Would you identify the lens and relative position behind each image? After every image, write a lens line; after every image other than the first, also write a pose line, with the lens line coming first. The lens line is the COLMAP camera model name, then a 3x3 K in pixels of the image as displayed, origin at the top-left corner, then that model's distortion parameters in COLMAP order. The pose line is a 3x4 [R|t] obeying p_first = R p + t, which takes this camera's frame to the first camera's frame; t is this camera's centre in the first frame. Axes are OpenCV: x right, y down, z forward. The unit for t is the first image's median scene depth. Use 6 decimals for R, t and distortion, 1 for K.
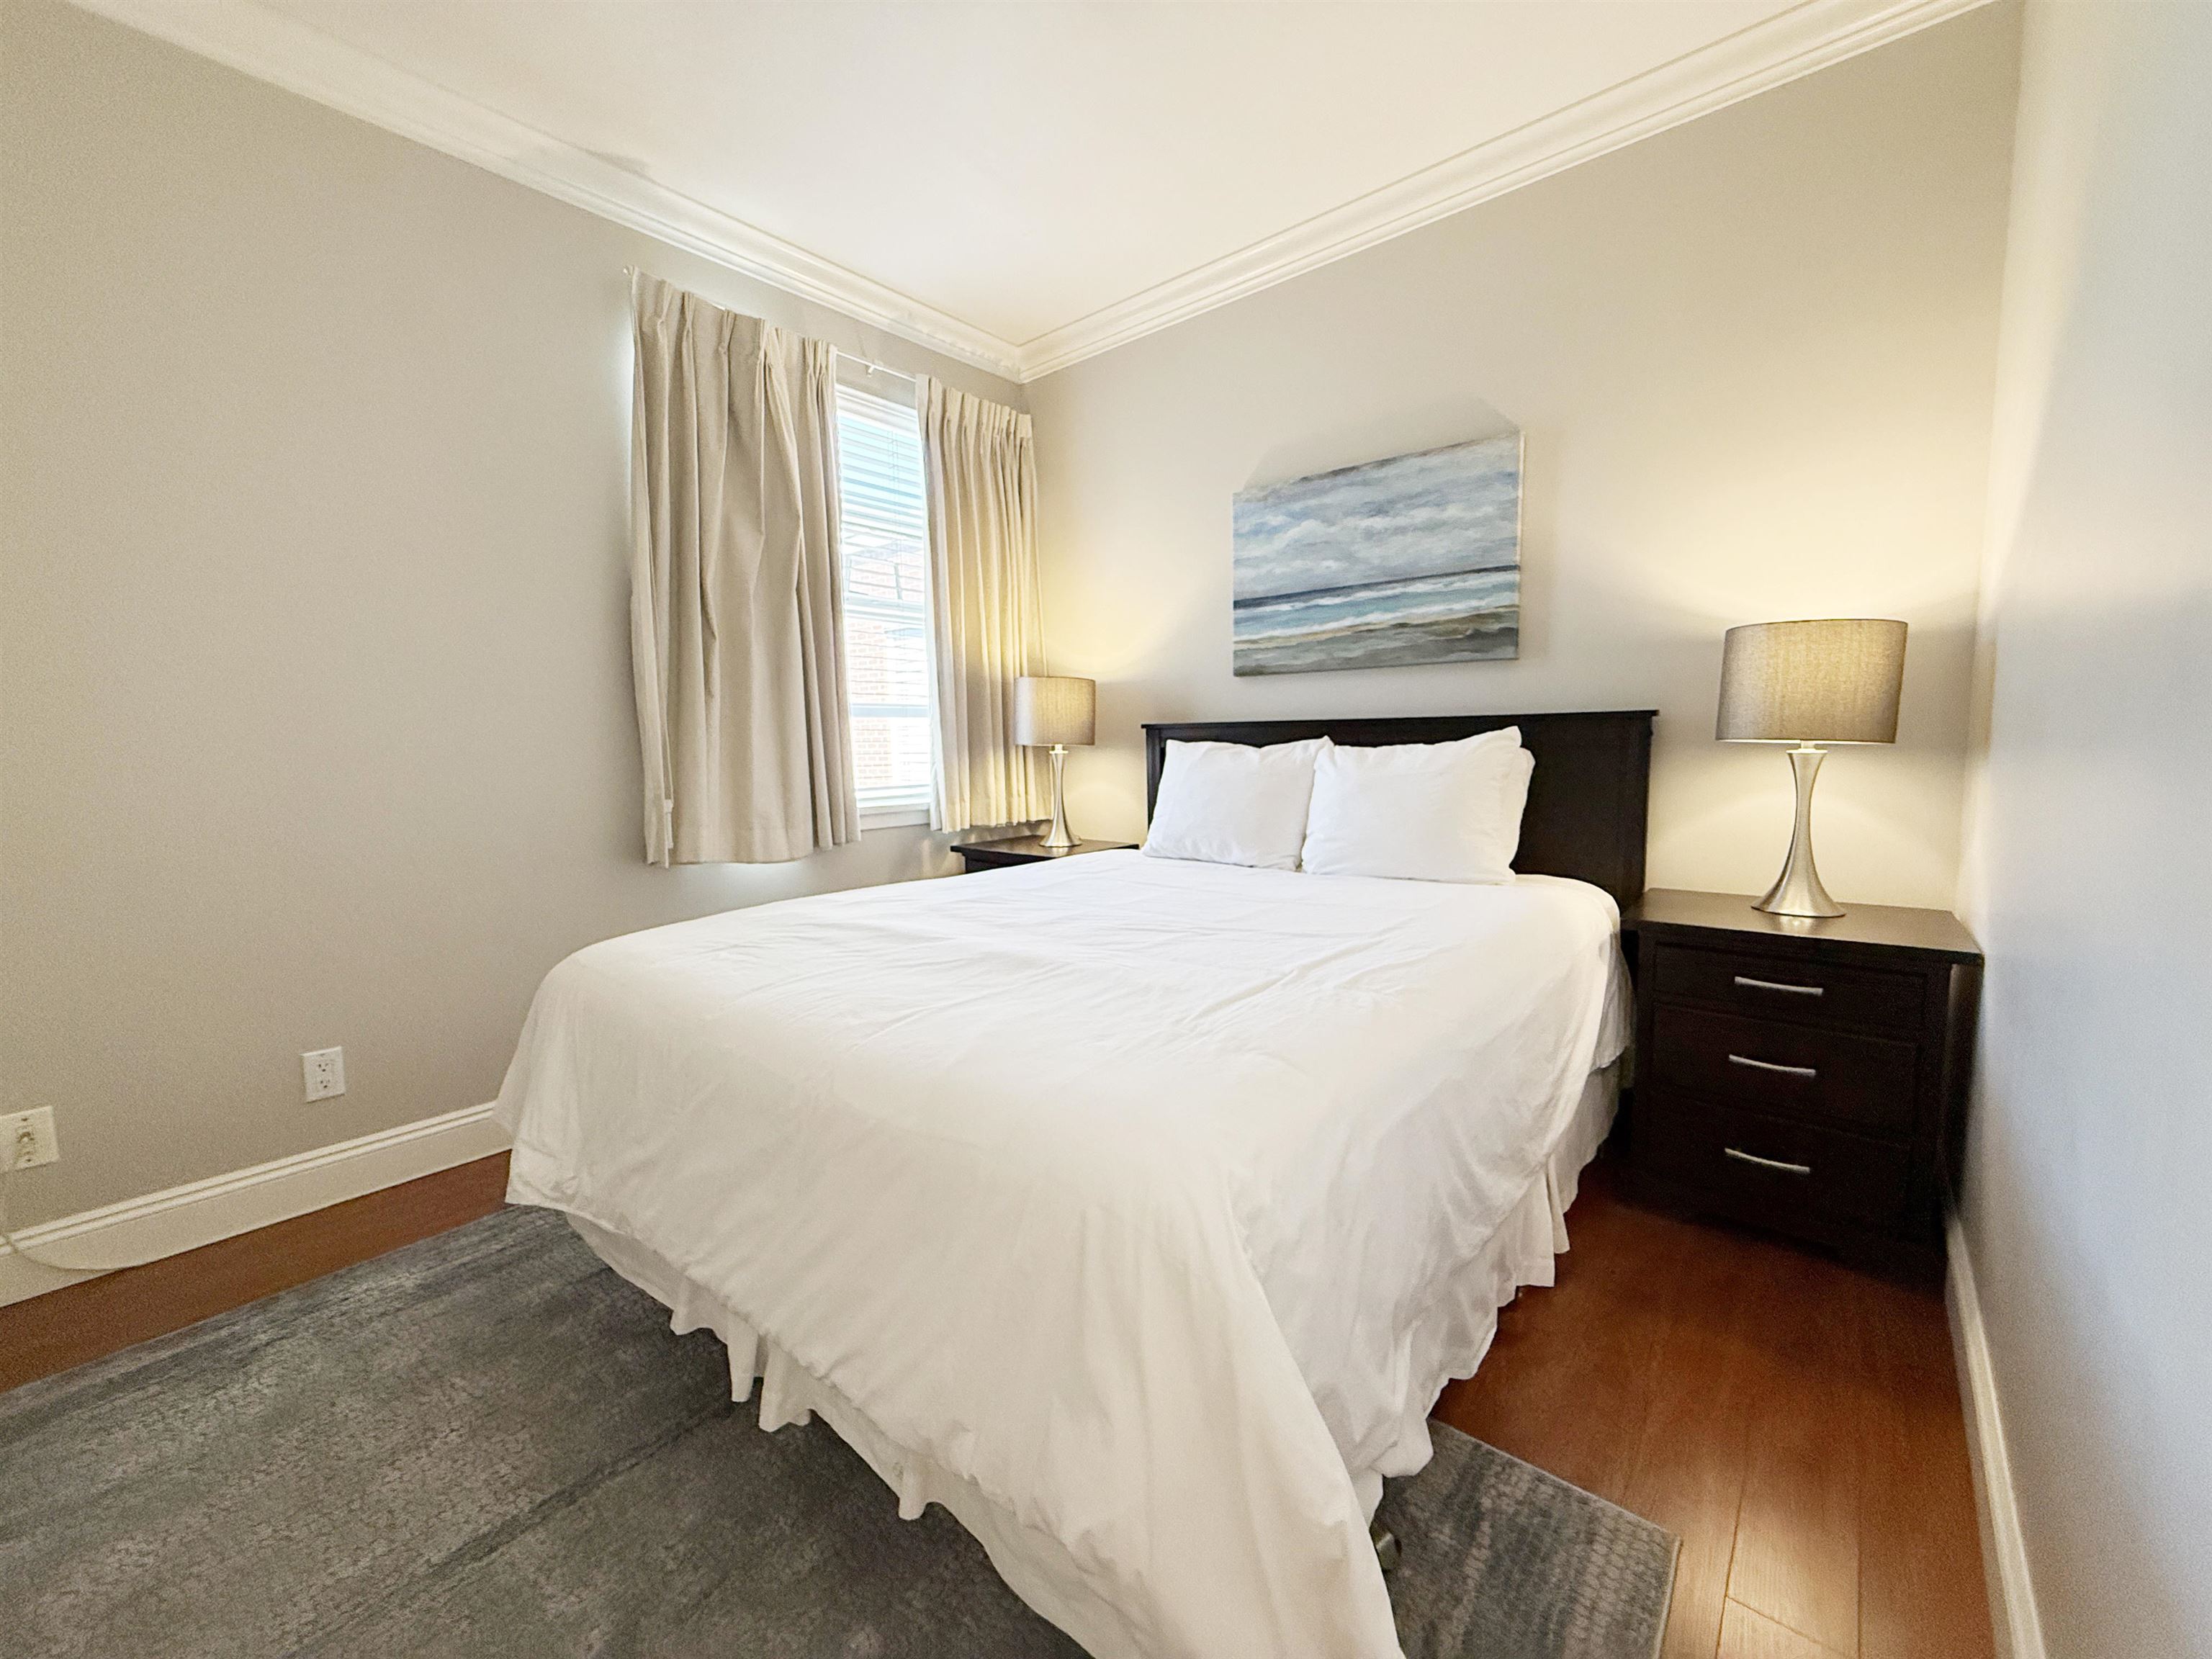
lens RADIAL K [[884.1, 0, 1100.3], [0, 884.1, 829.3], [0, 0, 1]] dist [0.000393, 0.000170]
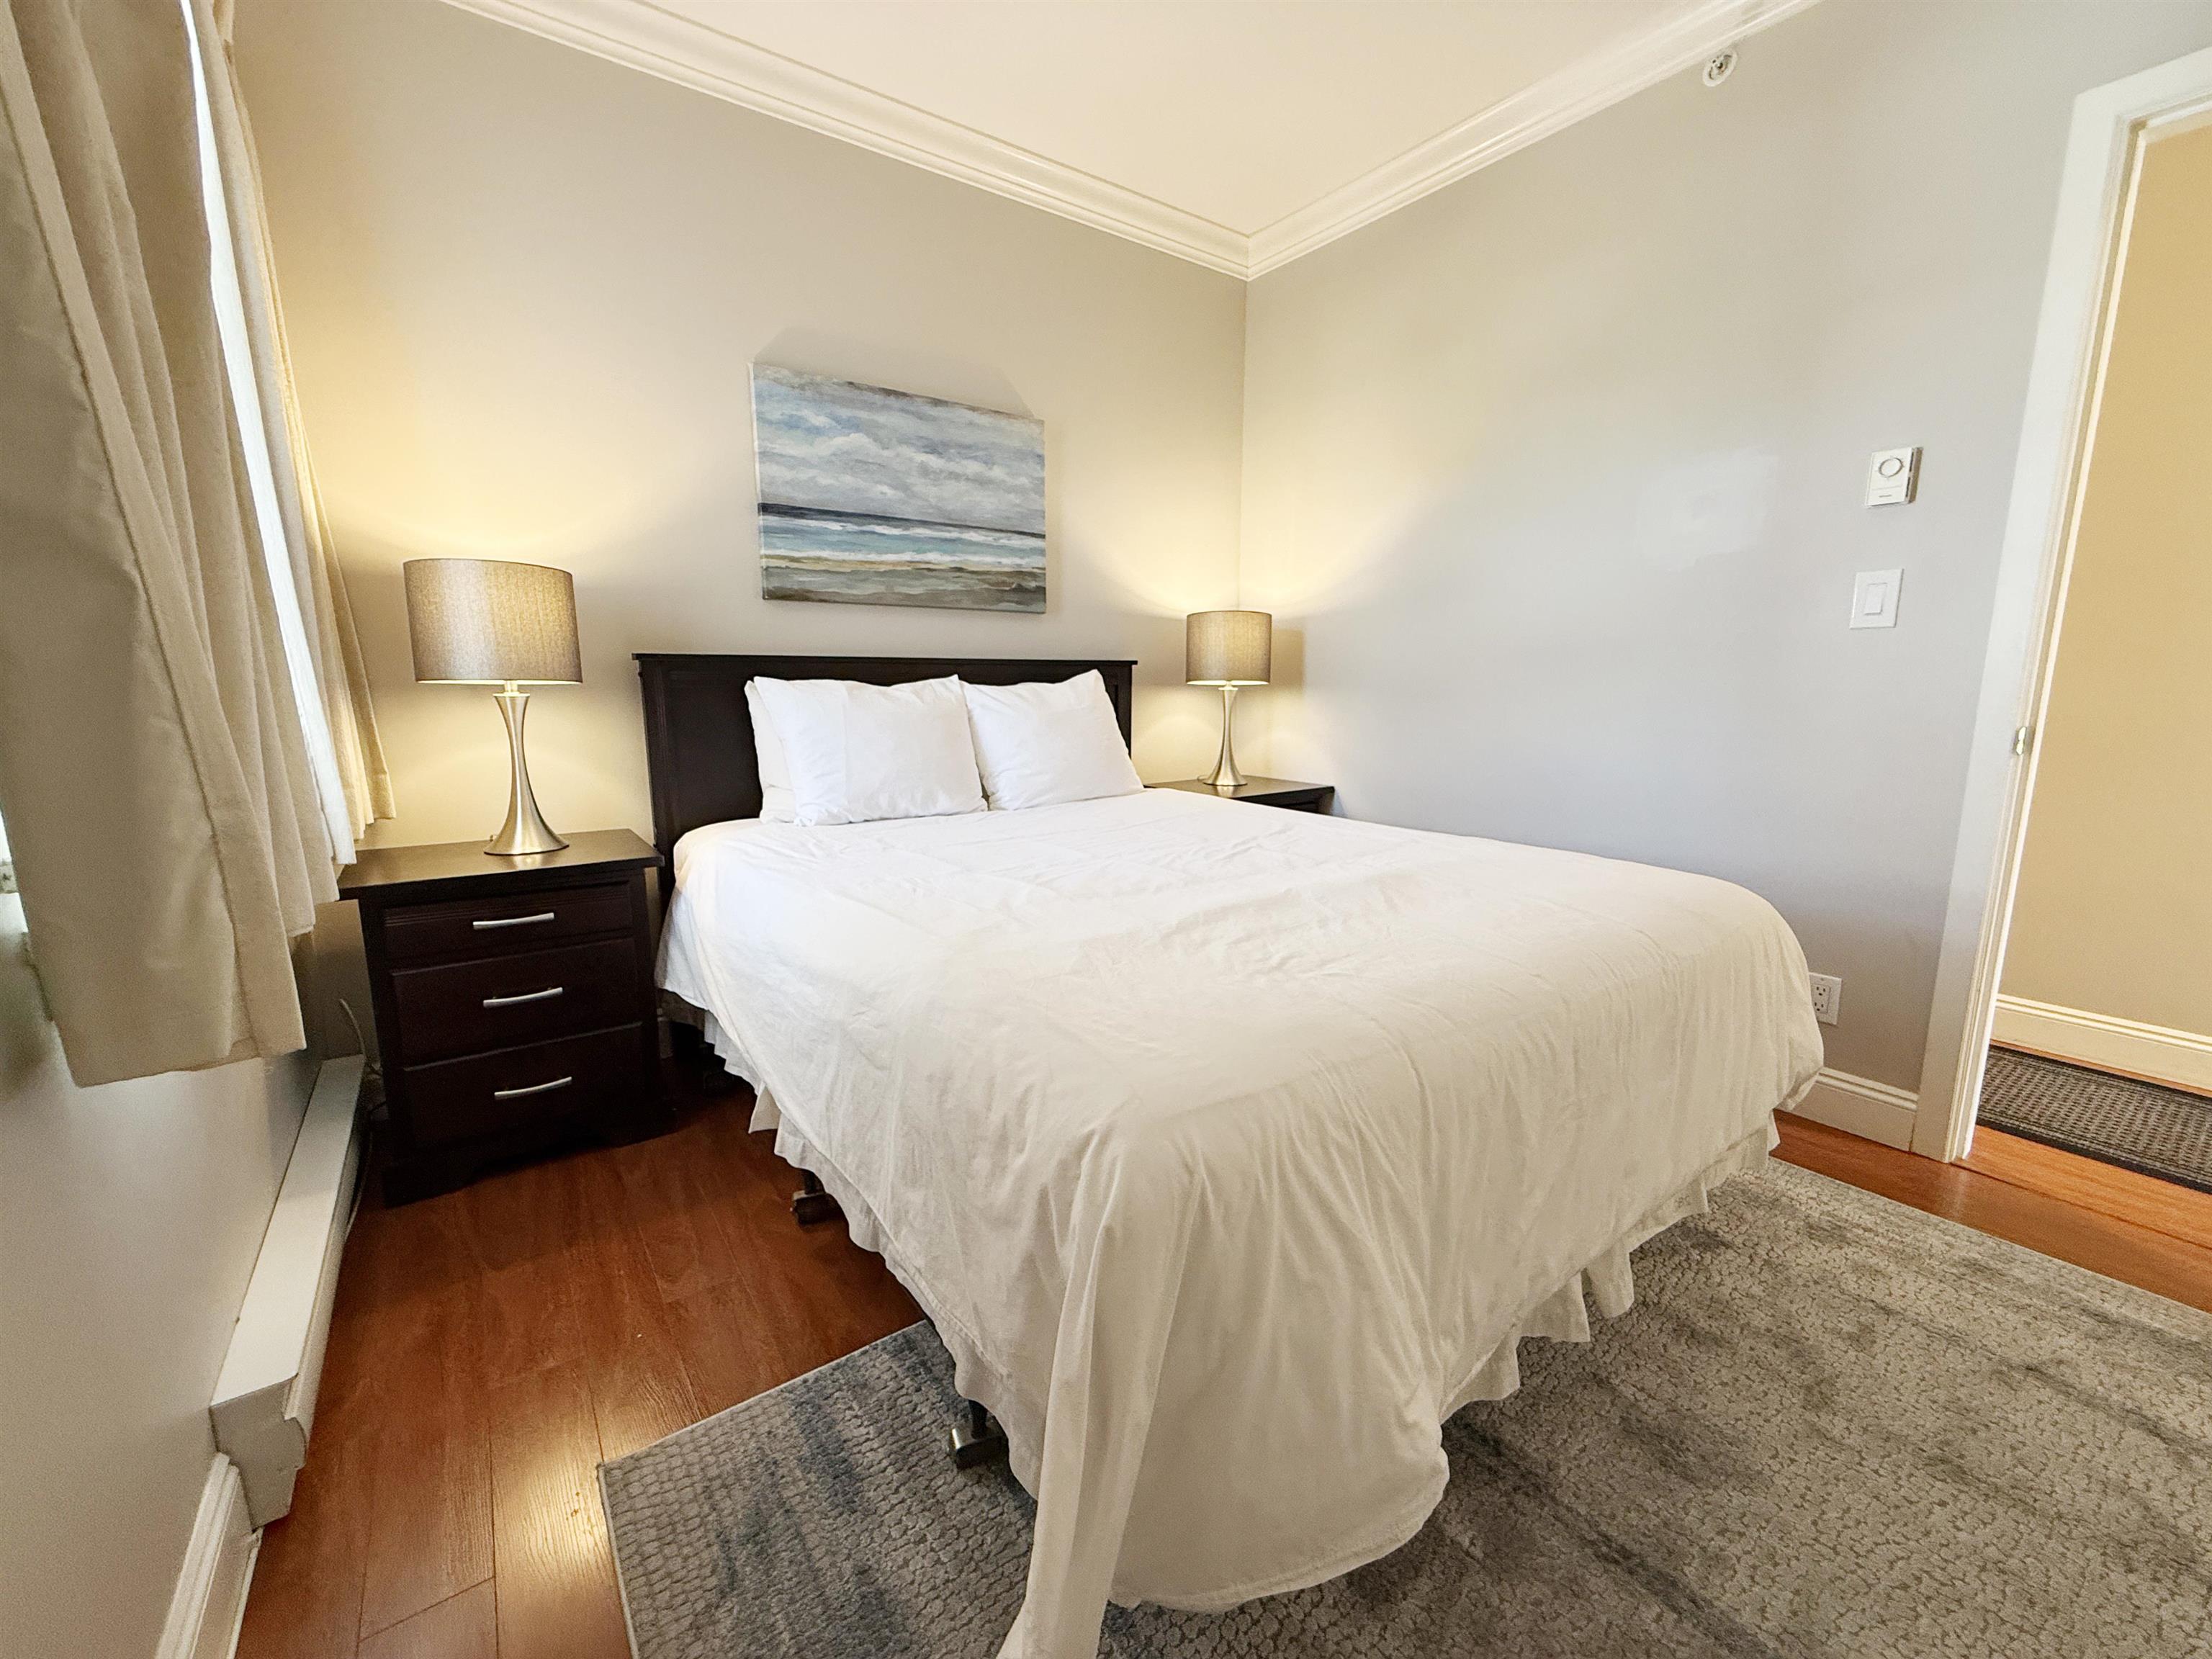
lens RADIAL K [[884.1, 0, 1100.3], [0, 884.1, 829.3], [0, 0, 1]] dist [0.000393, 0.000170]
pose [[0.245695, -0.150304, 0.957624, -0.650644], [0.094783, 0.986897, 0.130581, -0.046446], [-0.964702, 0.058683, 0.256721, 0.571817]]
